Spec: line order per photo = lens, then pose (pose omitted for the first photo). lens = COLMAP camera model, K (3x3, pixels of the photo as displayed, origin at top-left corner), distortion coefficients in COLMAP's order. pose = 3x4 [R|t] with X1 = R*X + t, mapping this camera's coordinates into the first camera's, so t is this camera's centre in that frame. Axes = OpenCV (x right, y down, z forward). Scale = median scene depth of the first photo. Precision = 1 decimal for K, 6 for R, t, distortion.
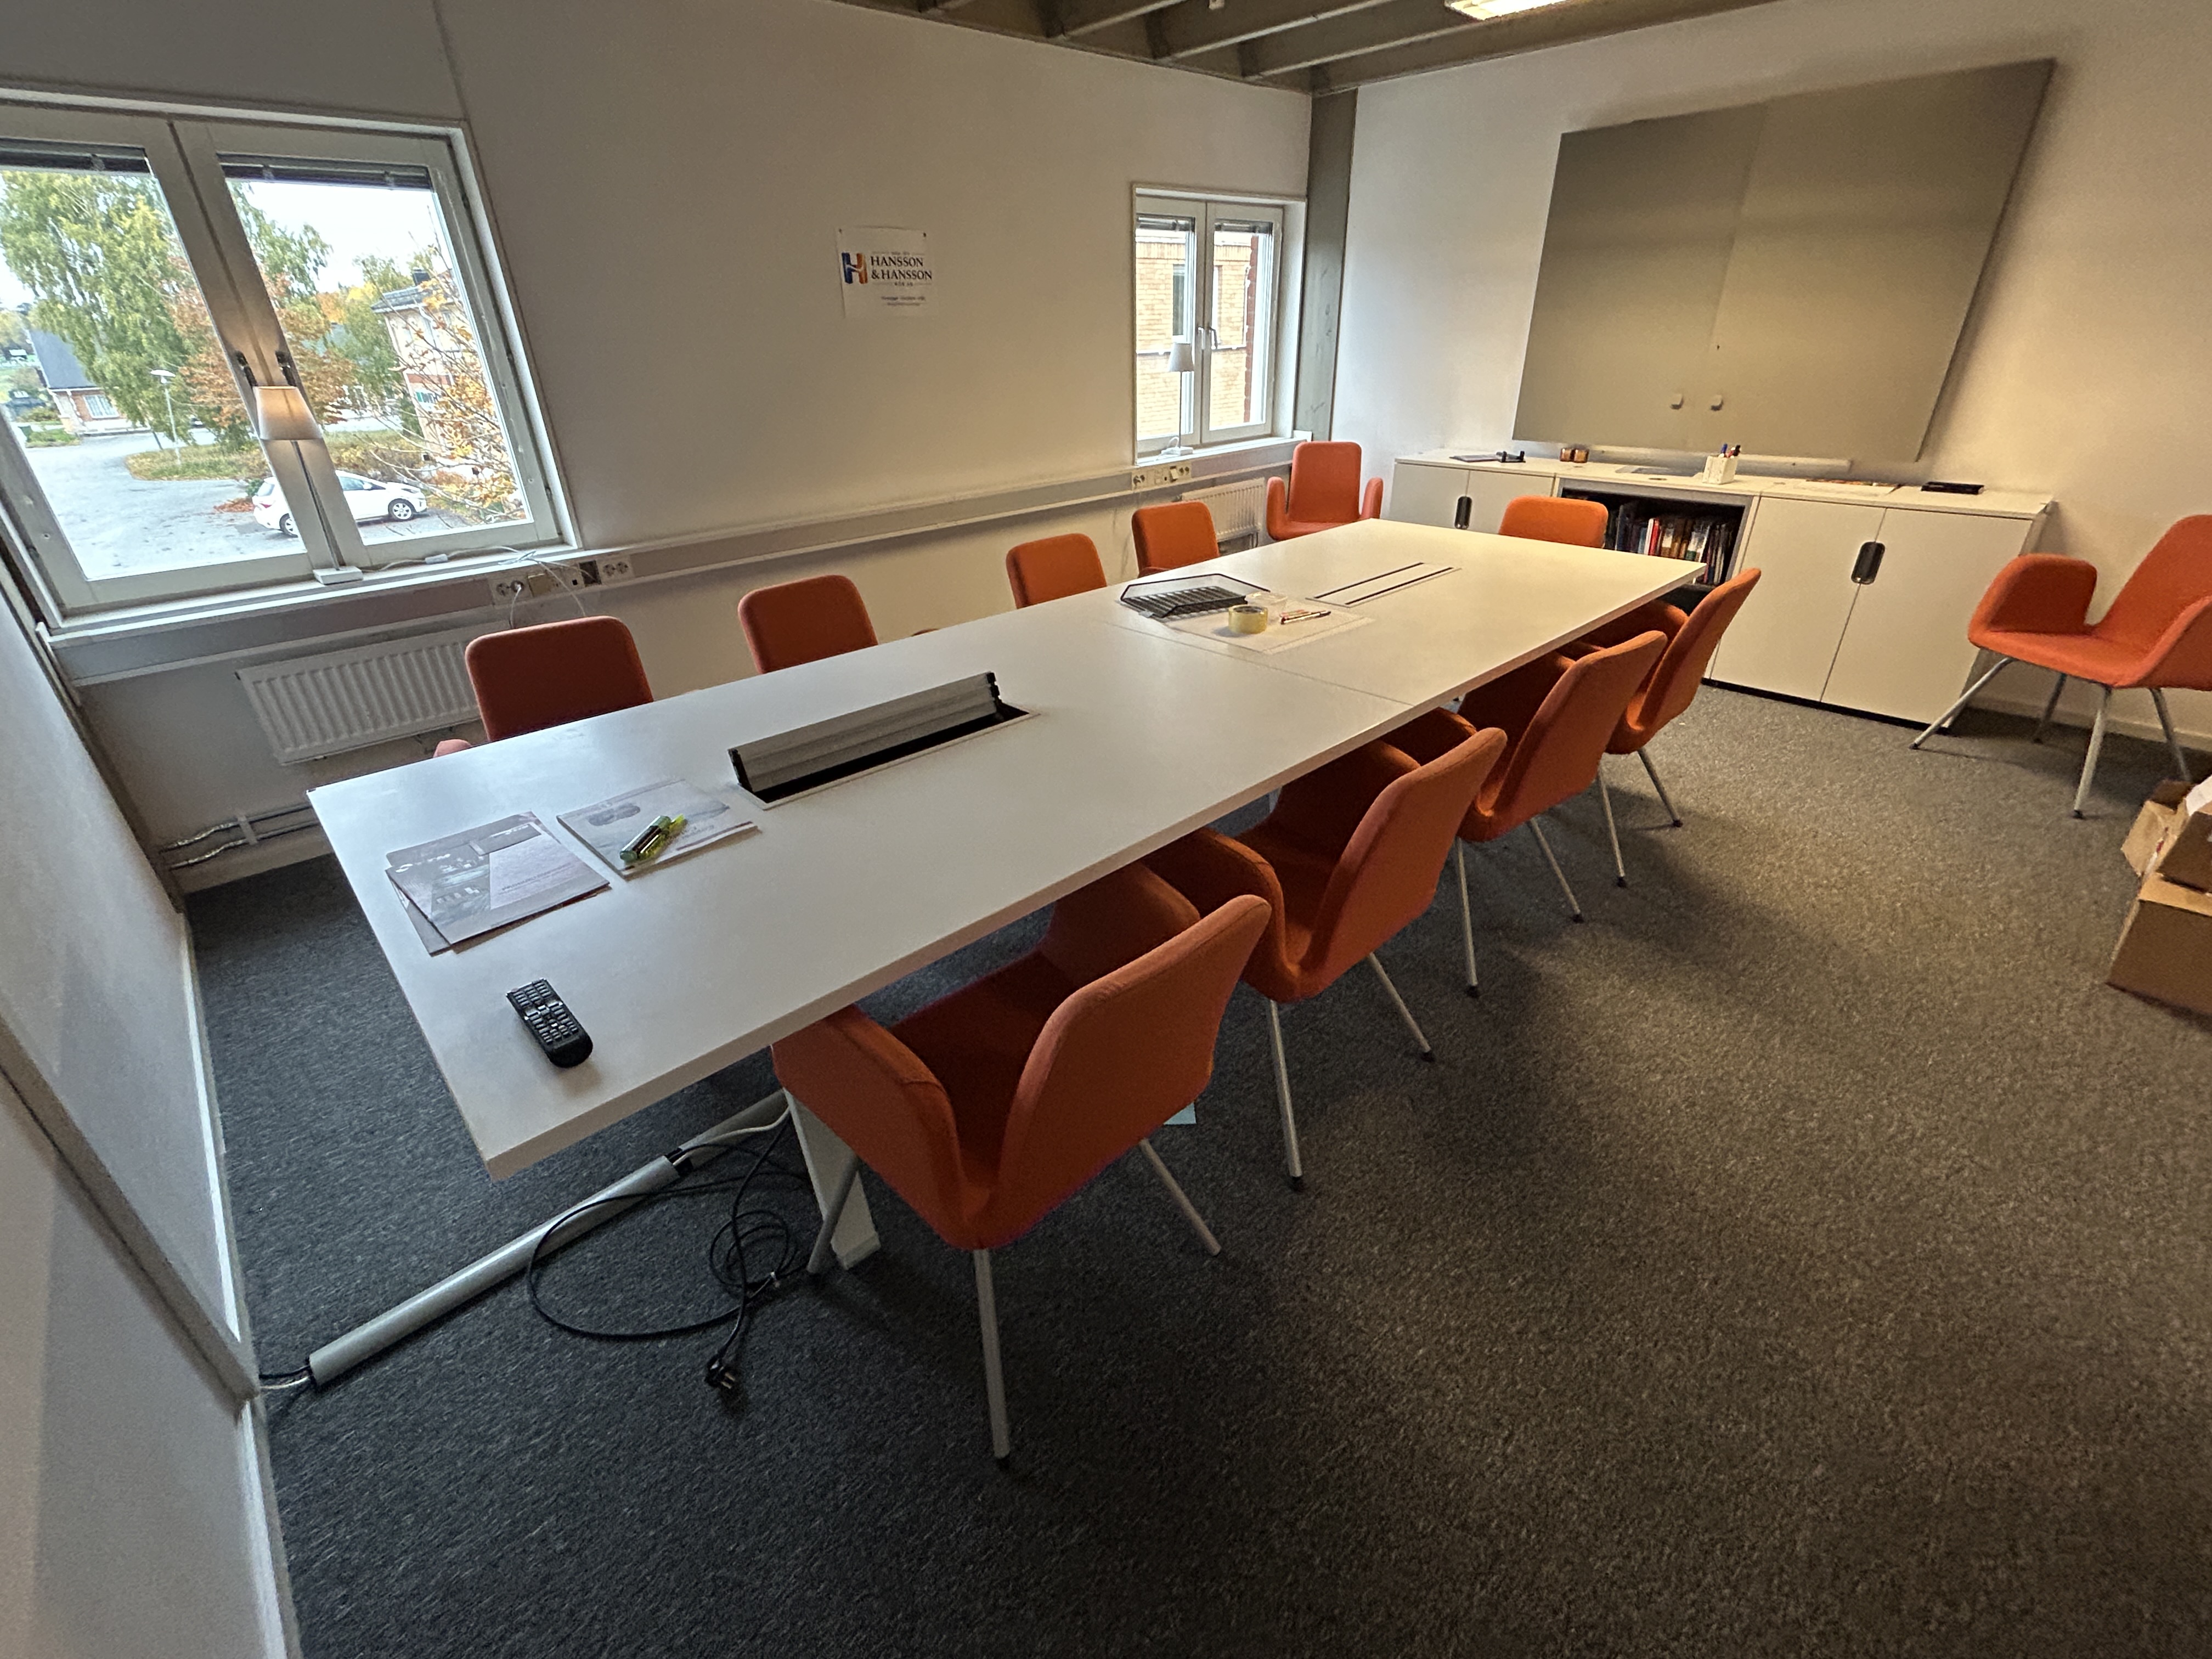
lens RADIAL K [[981.2, 0, 1106.0], [0, 981.2, 829.5], [0, 0, 1]] dist [-0.001970, 0.005184]
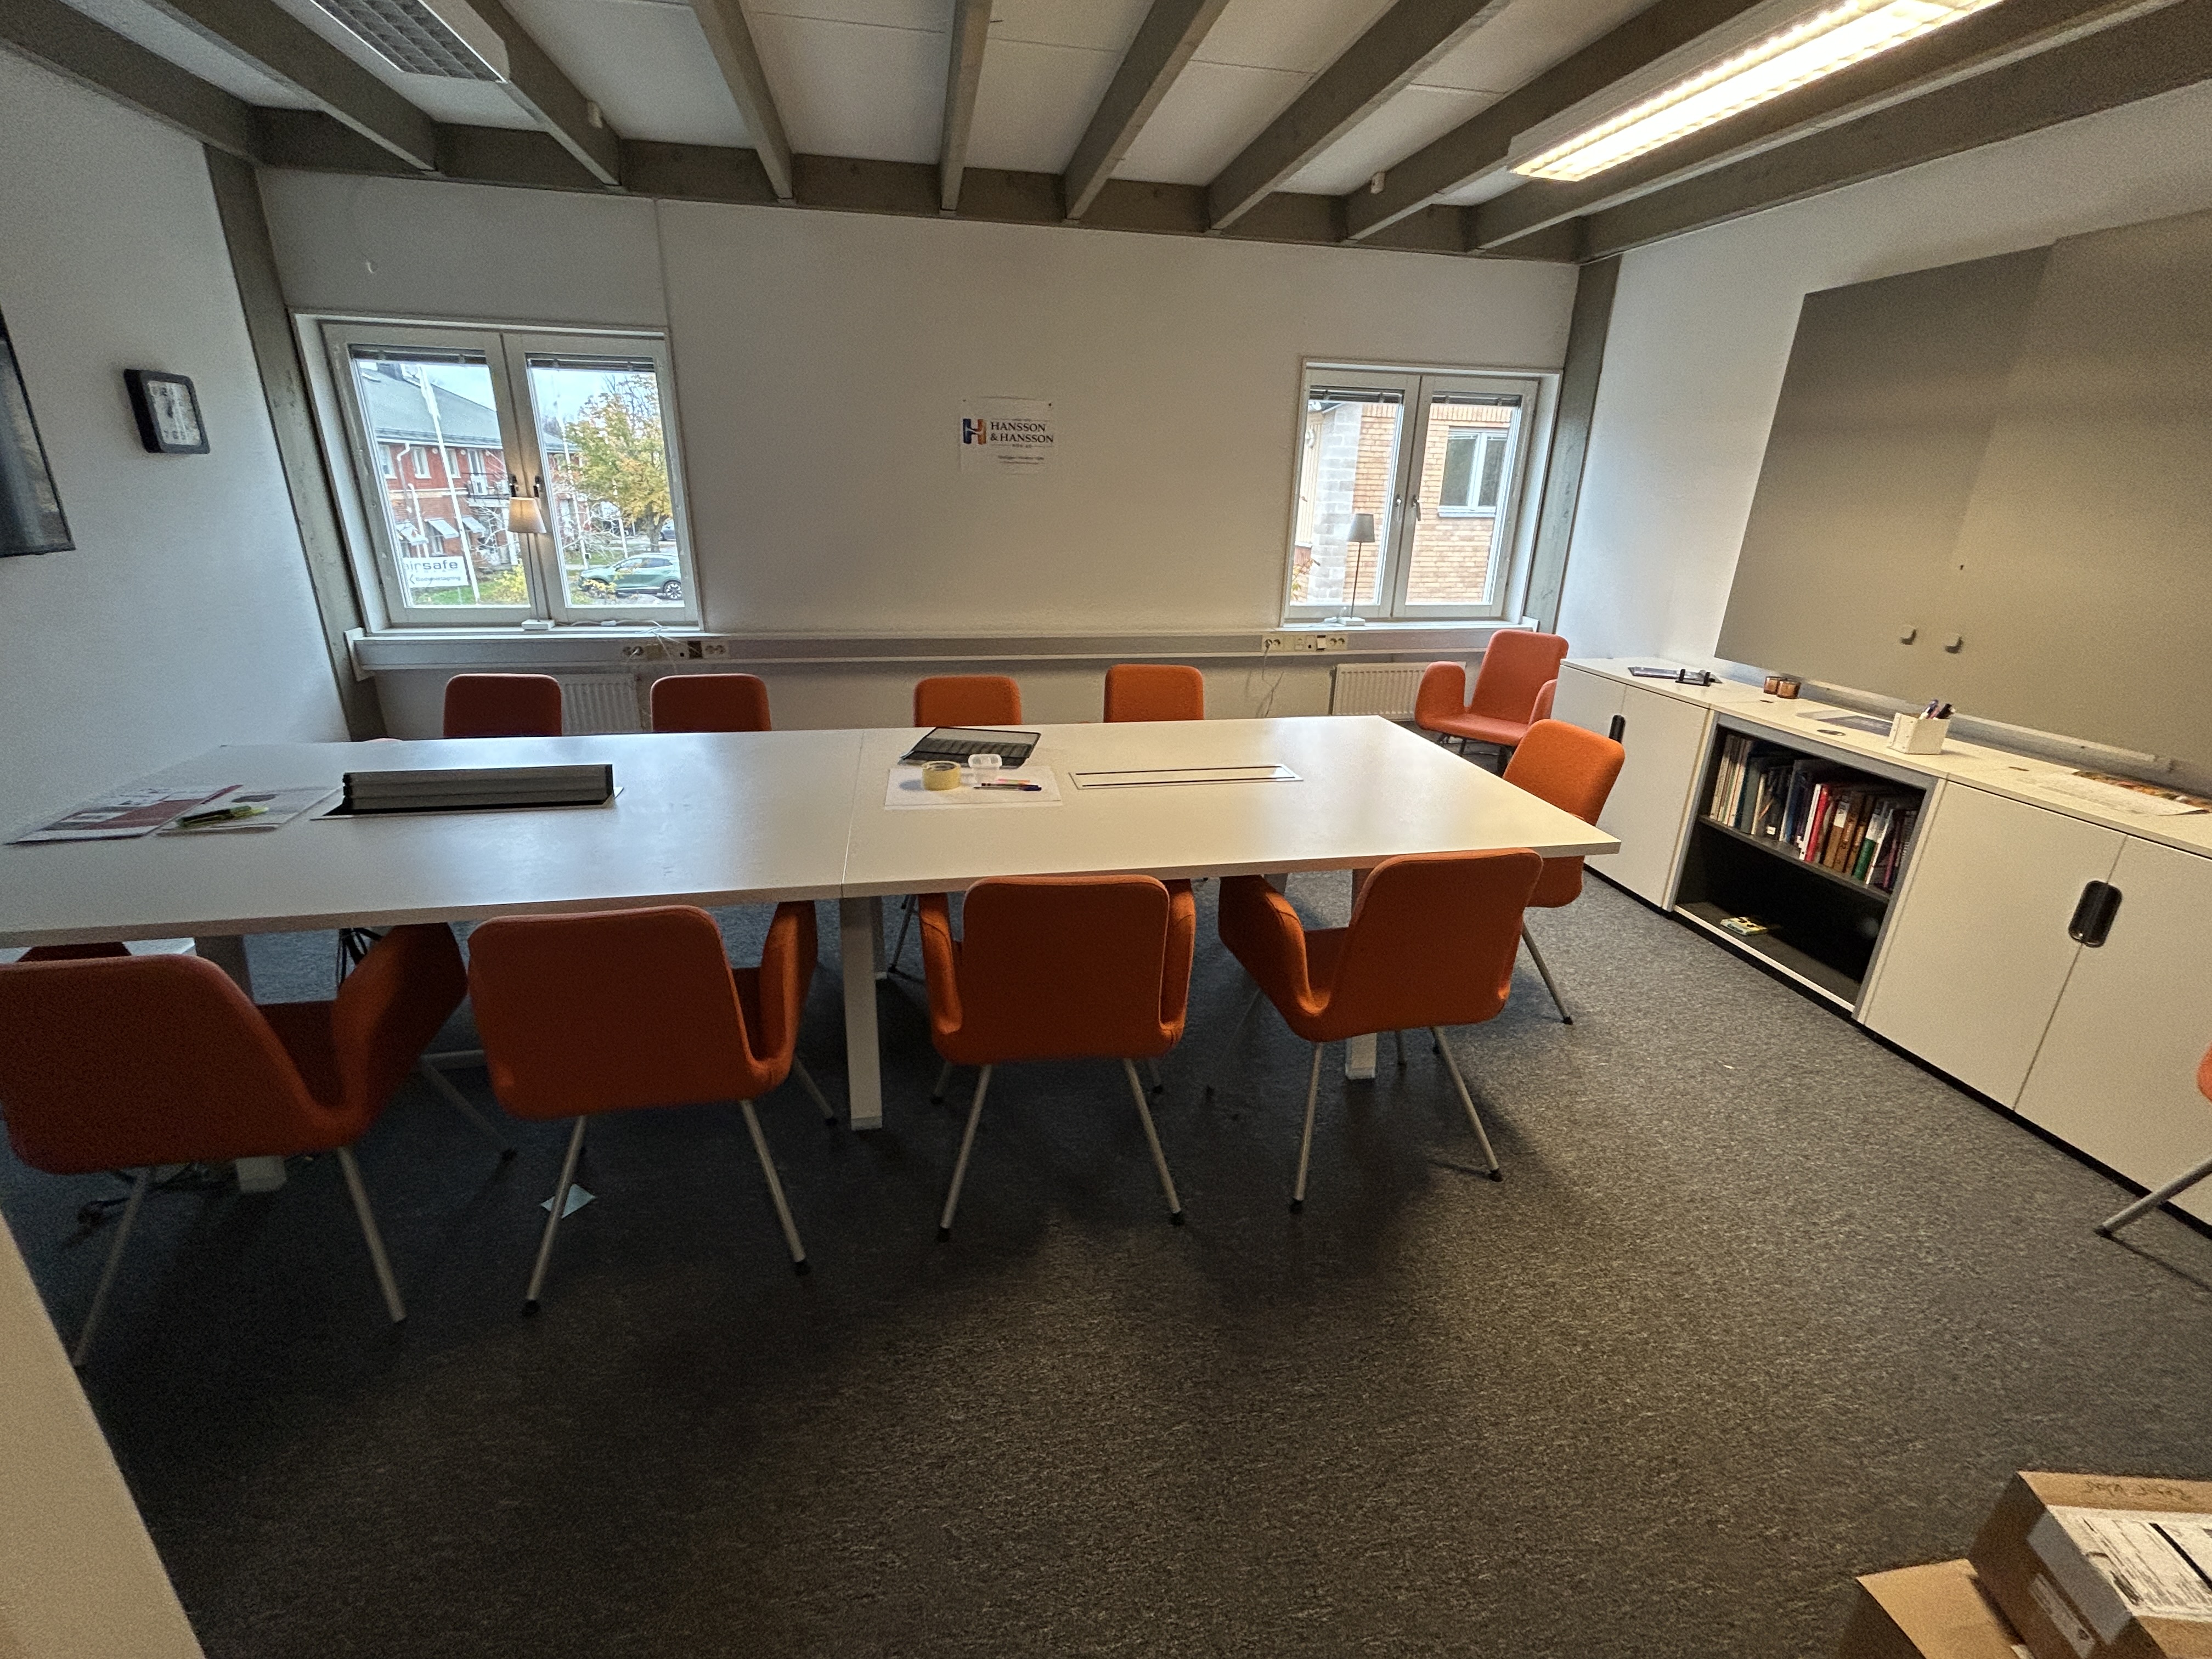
lens RADIAL K [[981.2, 0, 1106.0], [0, 981.2, 829.5], [0, 0, 1]] dist [-0.001970, 0.005184]
pose [[0.842471, 0.224302, -0.489828, 0.526368], [-0.286382, 0.956563, -0.054527, -0.106089], [0.456321, 0.186215, 0.870112, 0.155724]]
